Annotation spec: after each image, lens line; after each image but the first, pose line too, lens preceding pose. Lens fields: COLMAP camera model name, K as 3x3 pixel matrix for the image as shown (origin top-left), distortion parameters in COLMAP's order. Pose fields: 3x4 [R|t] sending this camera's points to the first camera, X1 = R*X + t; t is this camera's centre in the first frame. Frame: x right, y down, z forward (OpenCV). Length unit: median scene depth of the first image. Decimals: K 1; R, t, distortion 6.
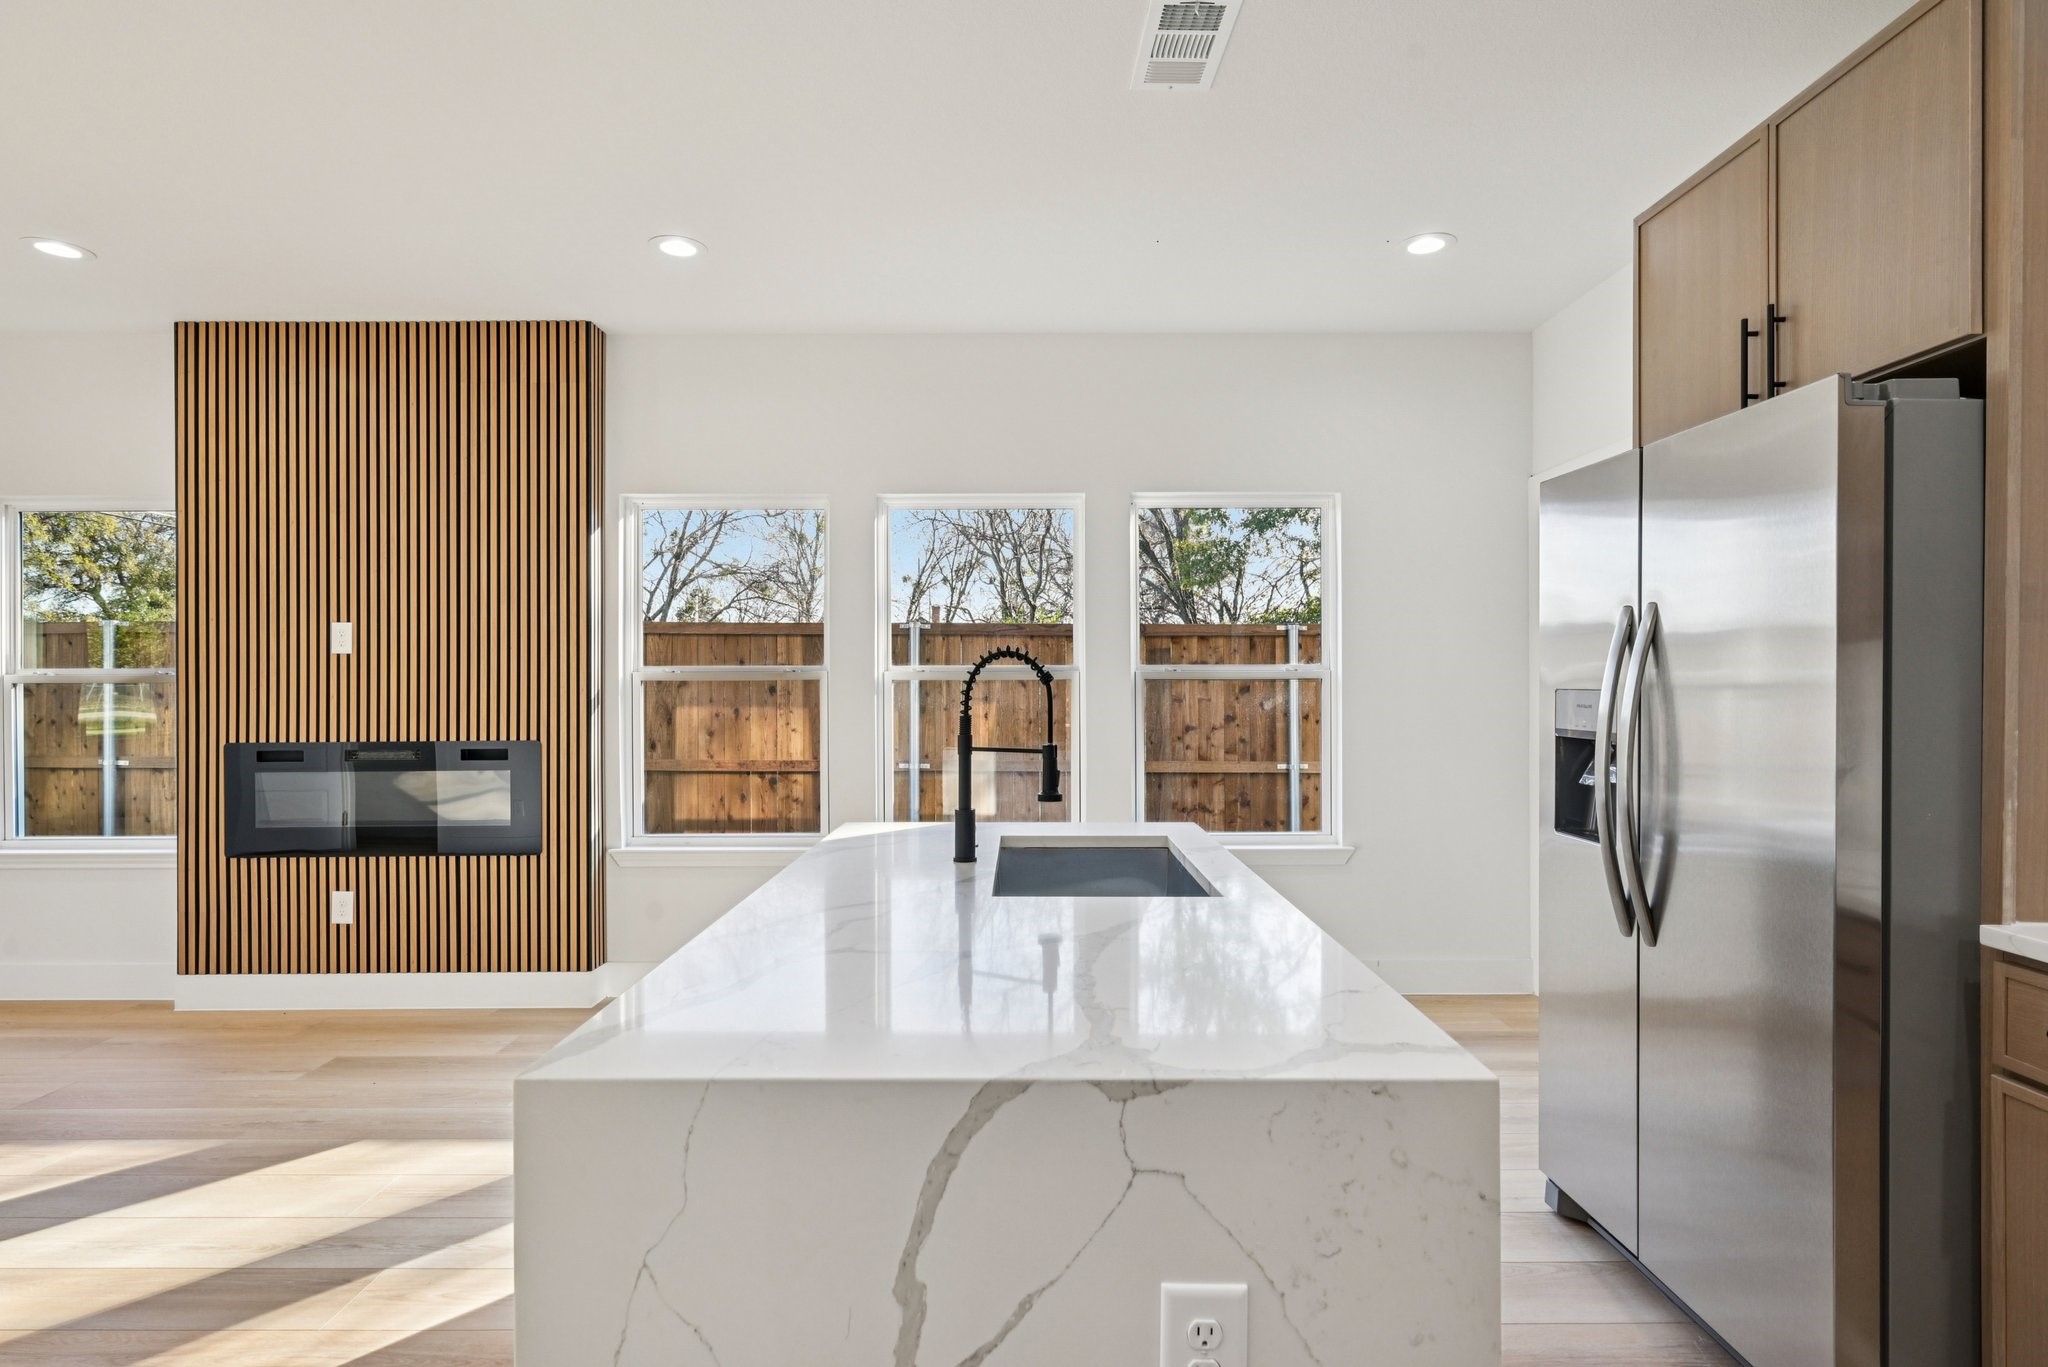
lens RADIAL K [[1038.6, 0, 1028.1], [0, 1038.6, 683.6], [0, 0, 1]] dist [0.002418, -0.001669]
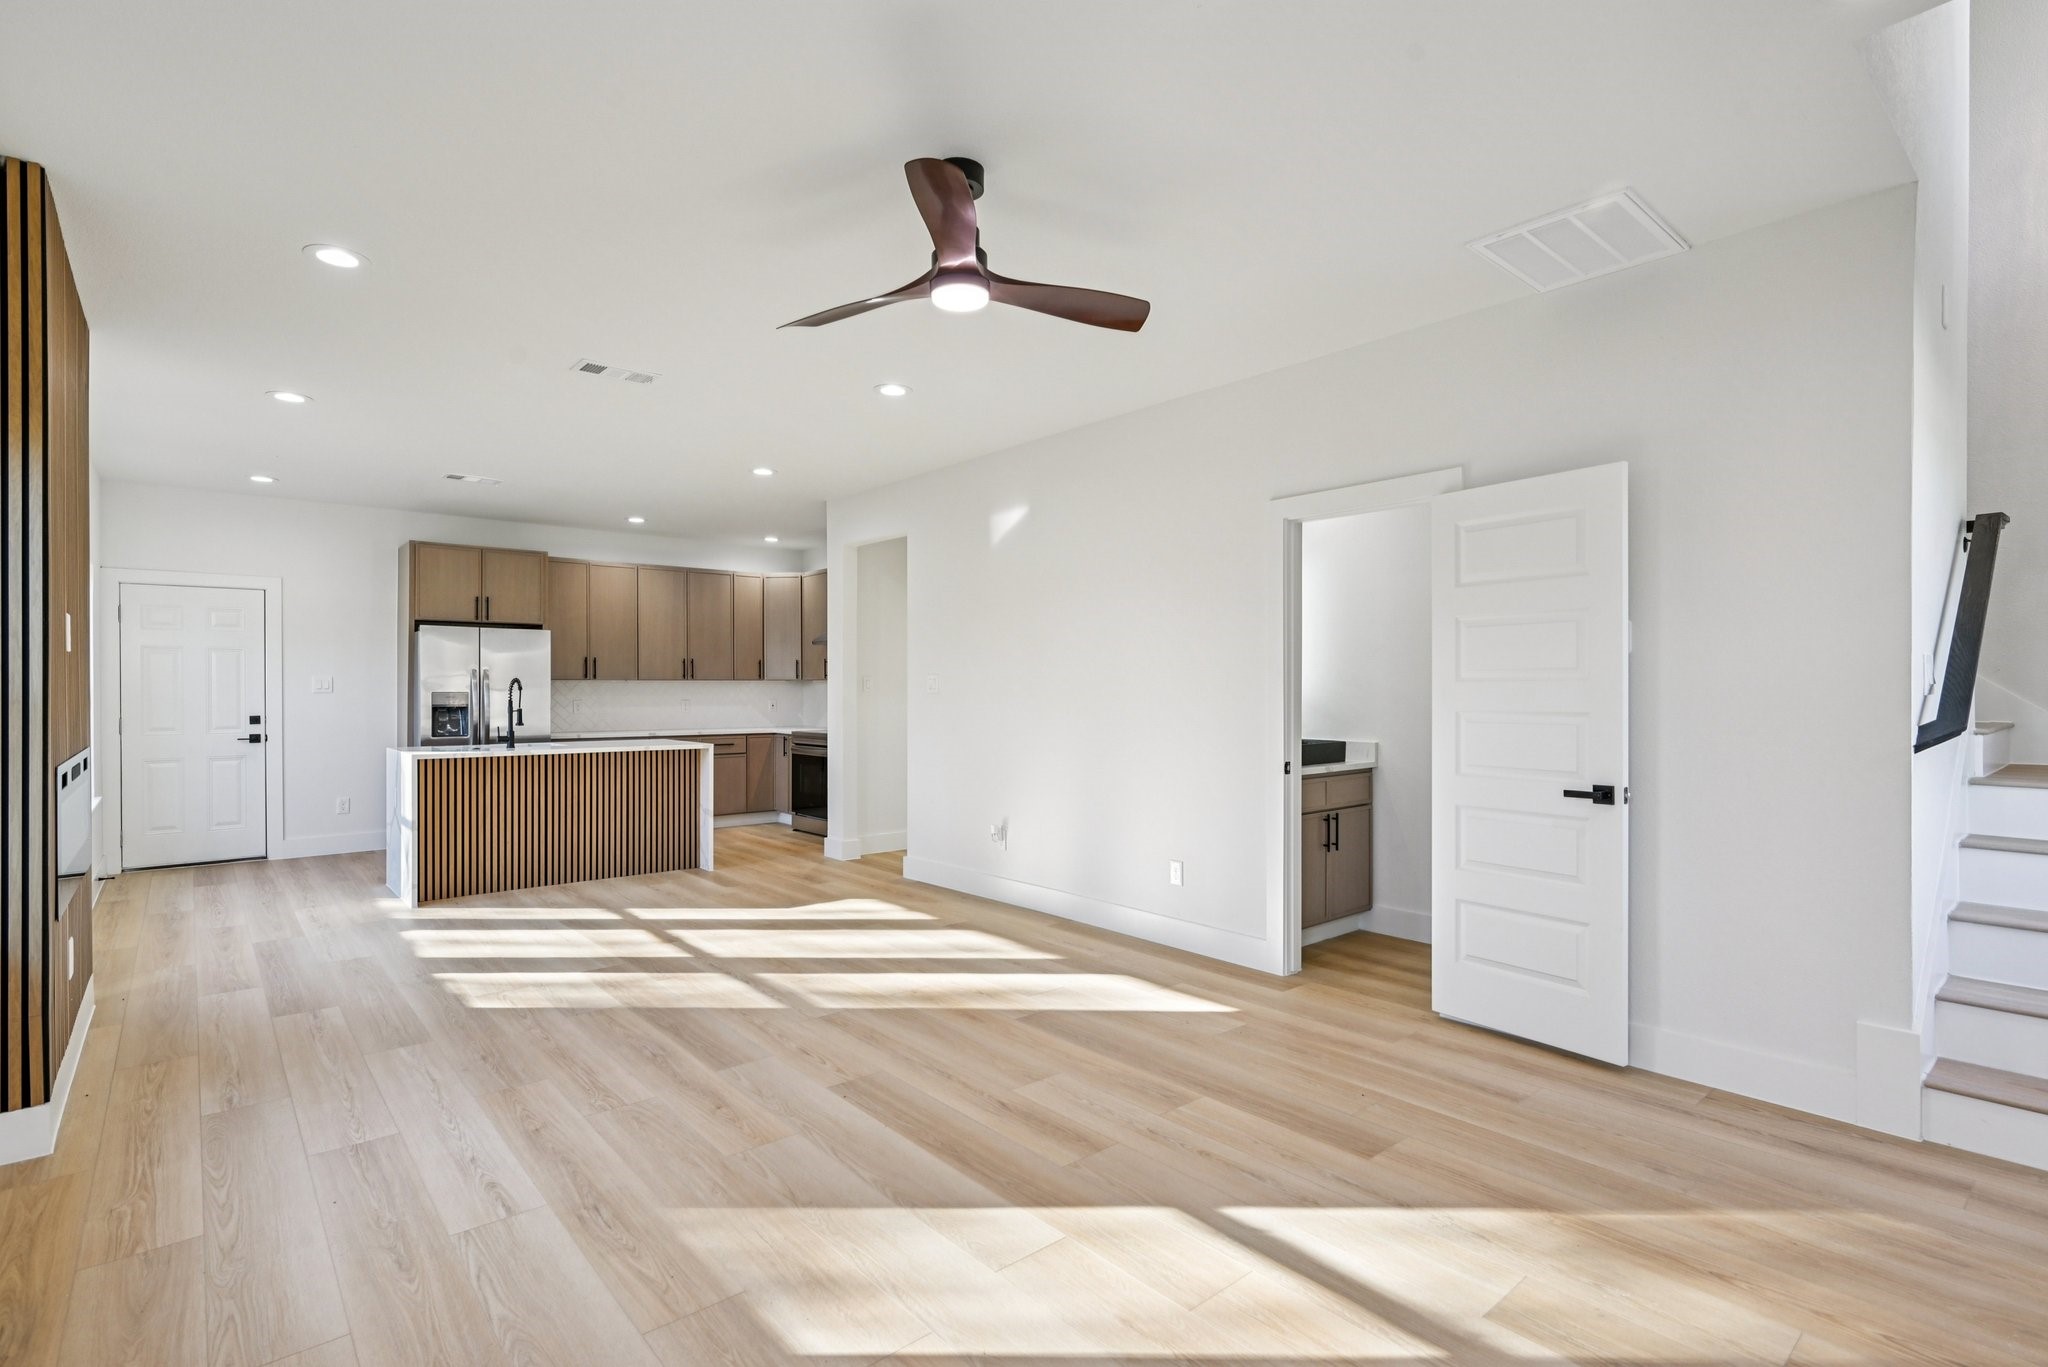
lens RADIAL K [[984.0, 0, 1035.1], [0, 984.0, 684.3], [0, 0, 1]] dist [-0.005683, 0.001825]
pose [[-0.653810, 0.006914, 0.756627, -1.753072], [0.001866, 0.999970, -0.007525, 0.004938], [-0.756656, -0.003508, -0.653804, 0.929320]]
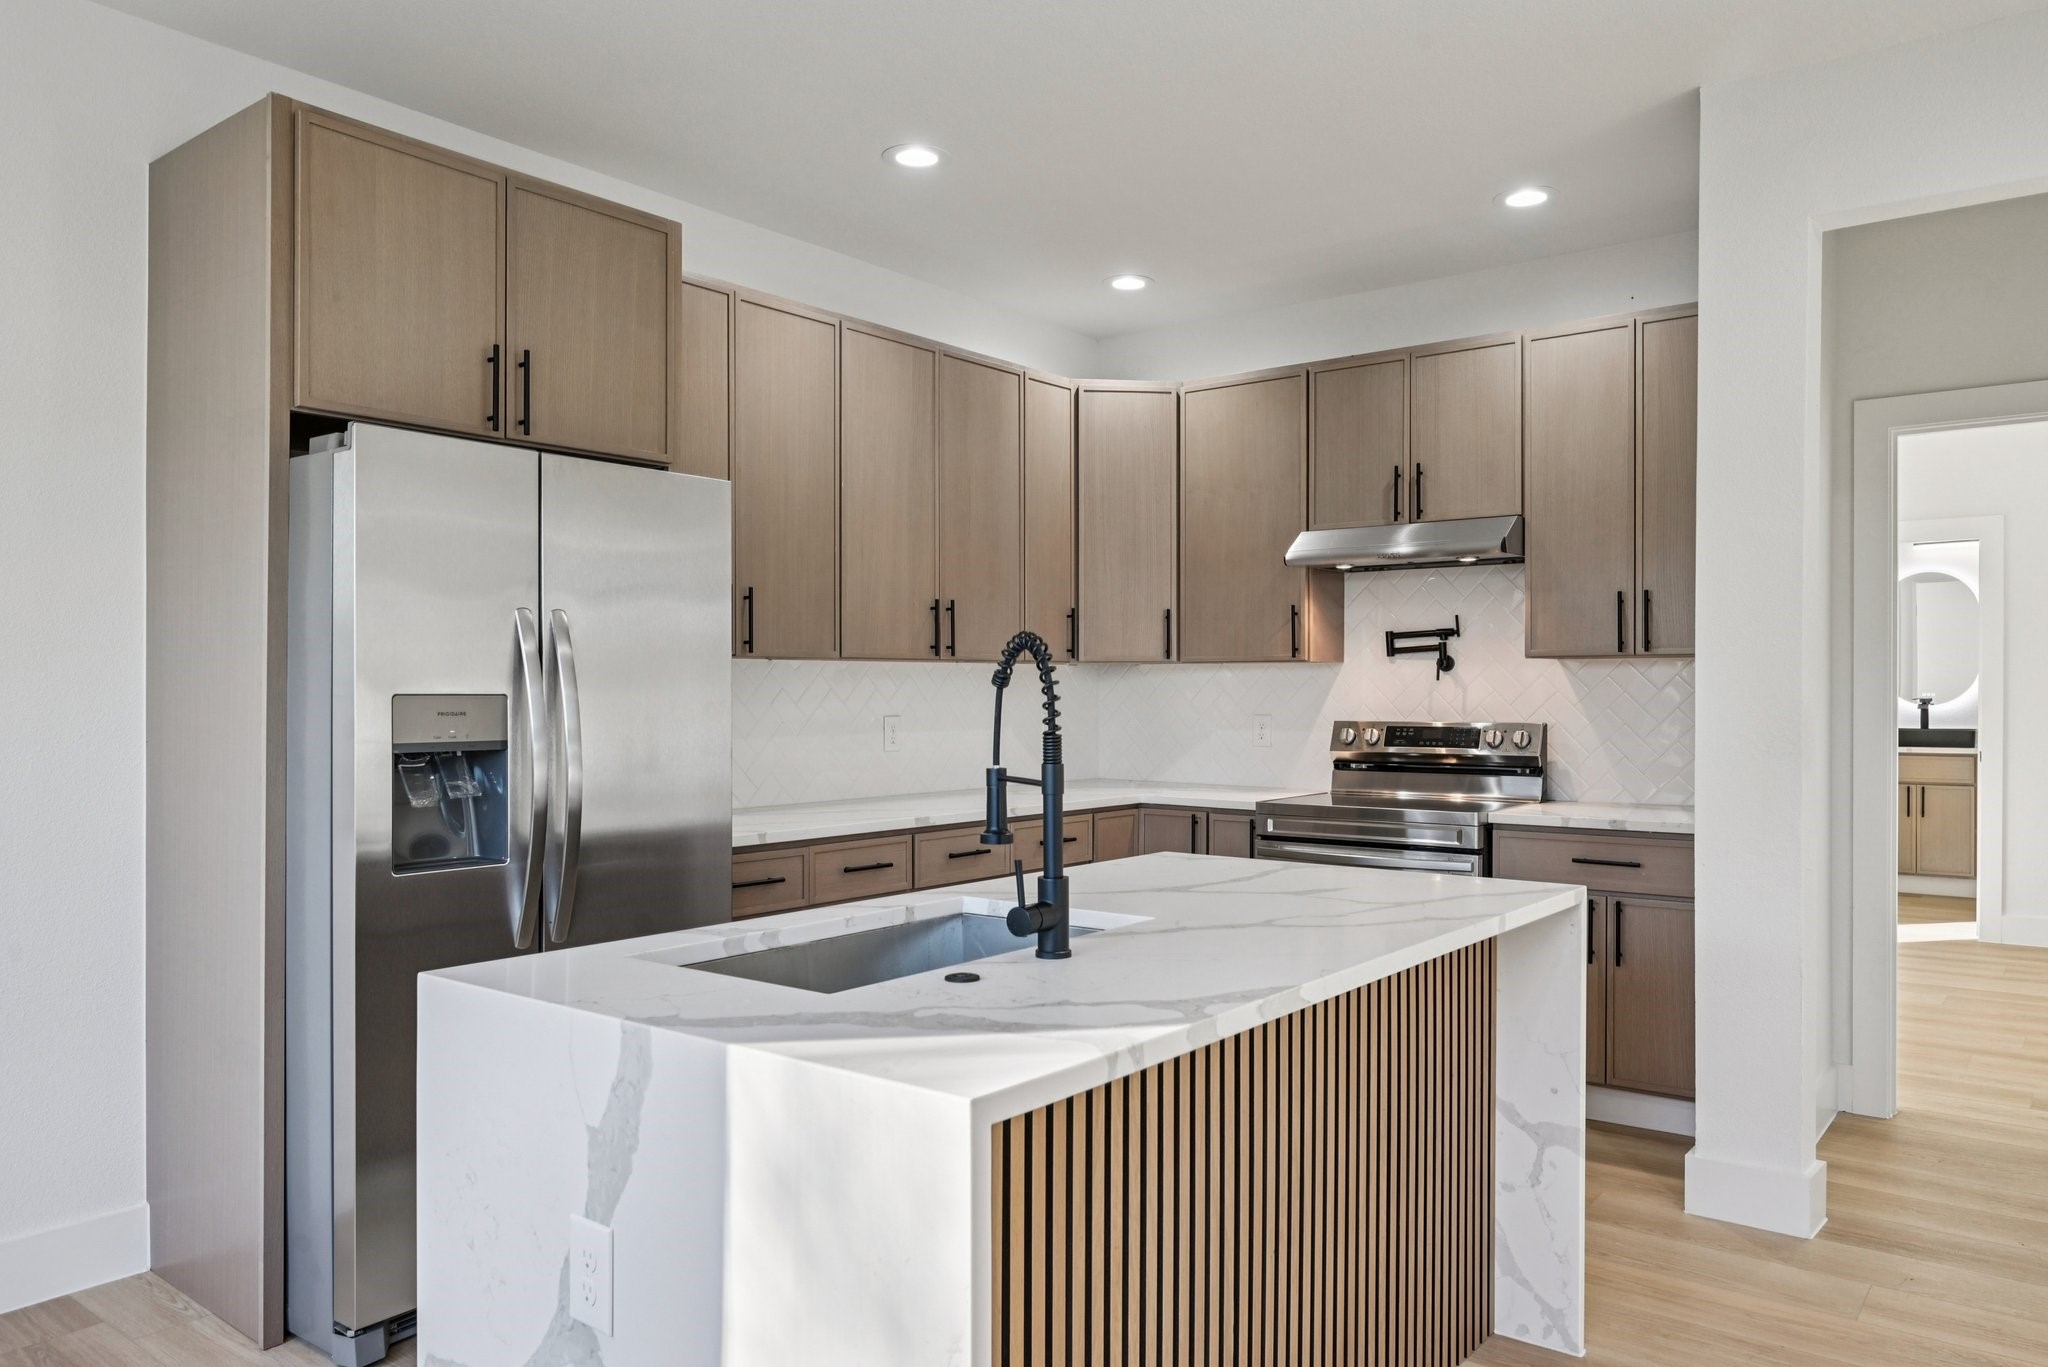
lens RADIAL K [[1425.2, 0, 1031.1], [0, 1425.2, 701.4], [0, 0, 1]] dist [-0.001889, -0.002038]
pose [[-0.789491, -0.005991, 0.613733, -0.324933], [-0.001337, 0.999967, 0.008042, 0.001417], [-0.613761, 0.005529, -0.789473, 0.927733]]
